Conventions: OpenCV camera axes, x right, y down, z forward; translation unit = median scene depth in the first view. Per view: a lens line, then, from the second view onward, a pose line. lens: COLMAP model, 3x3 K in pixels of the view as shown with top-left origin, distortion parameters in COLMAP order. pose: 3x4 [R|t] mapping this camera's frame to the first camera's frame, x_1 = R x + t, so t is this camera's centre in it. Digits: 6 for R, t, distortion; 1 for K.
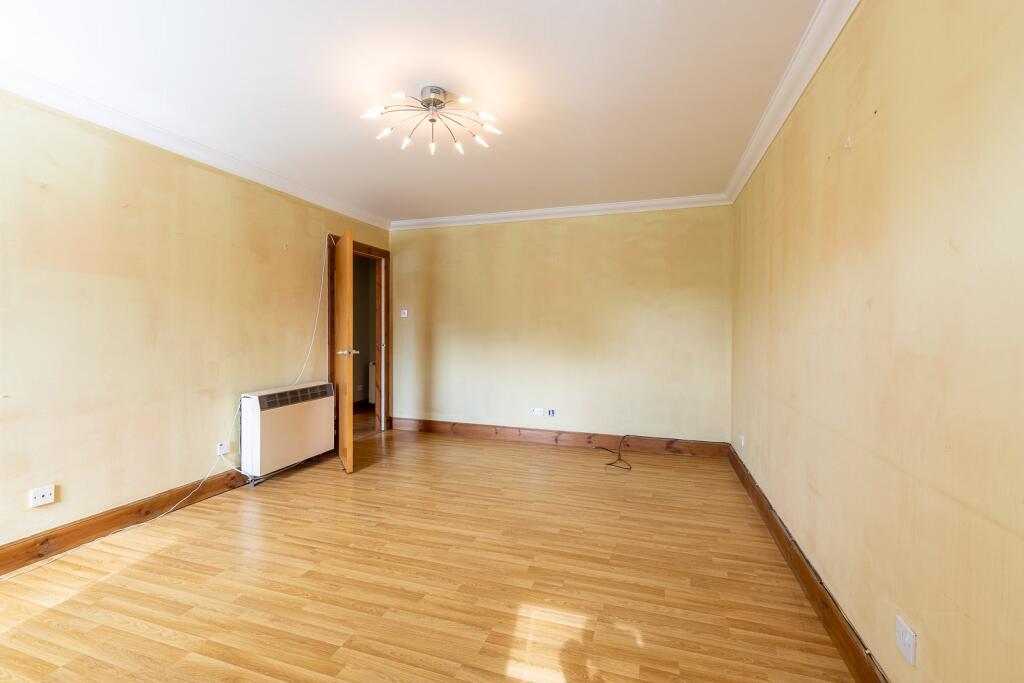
lens RADIAL K [[444.8, 0, 517.6], [0, 444.8, 337.5], [0, 0, 1]] dist [-0.001493, 0.001148]
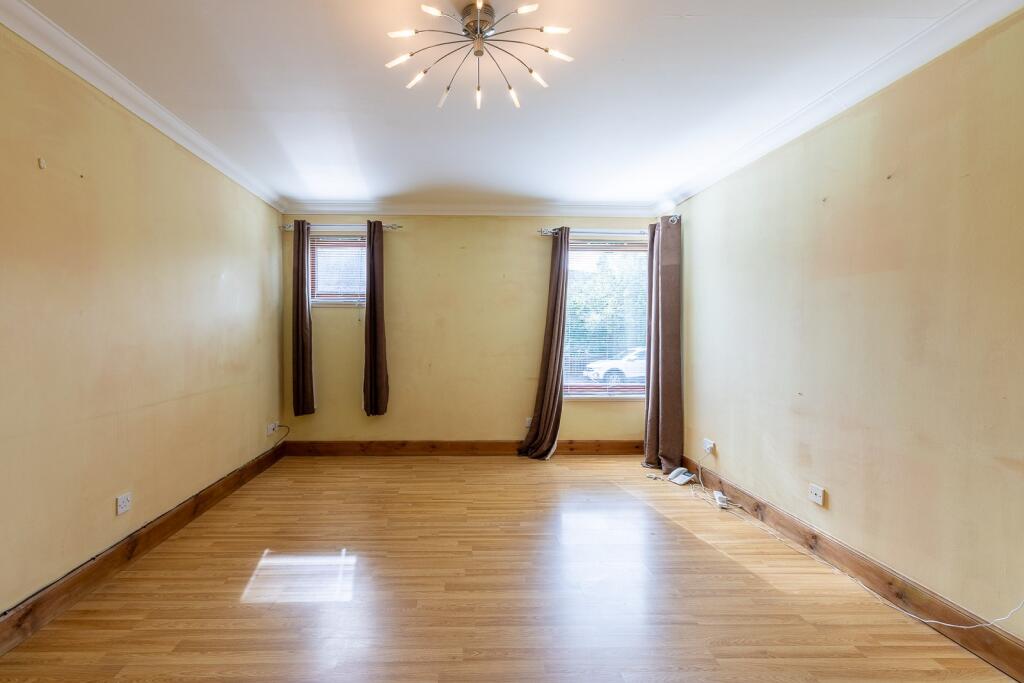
lens RADIAL K [[447.7, 0, 462.4], [0, 447.7, 339.6], [0, 0, 1]] dist [0.000553, 0.000361]
pose [[-0.951985, -0.001603, -0.306140, 0.065464], [-0.011021, 0.999517, 0.029040, -0.034286], [0.305946, 0.031019, -0.951543, 1.762281]]
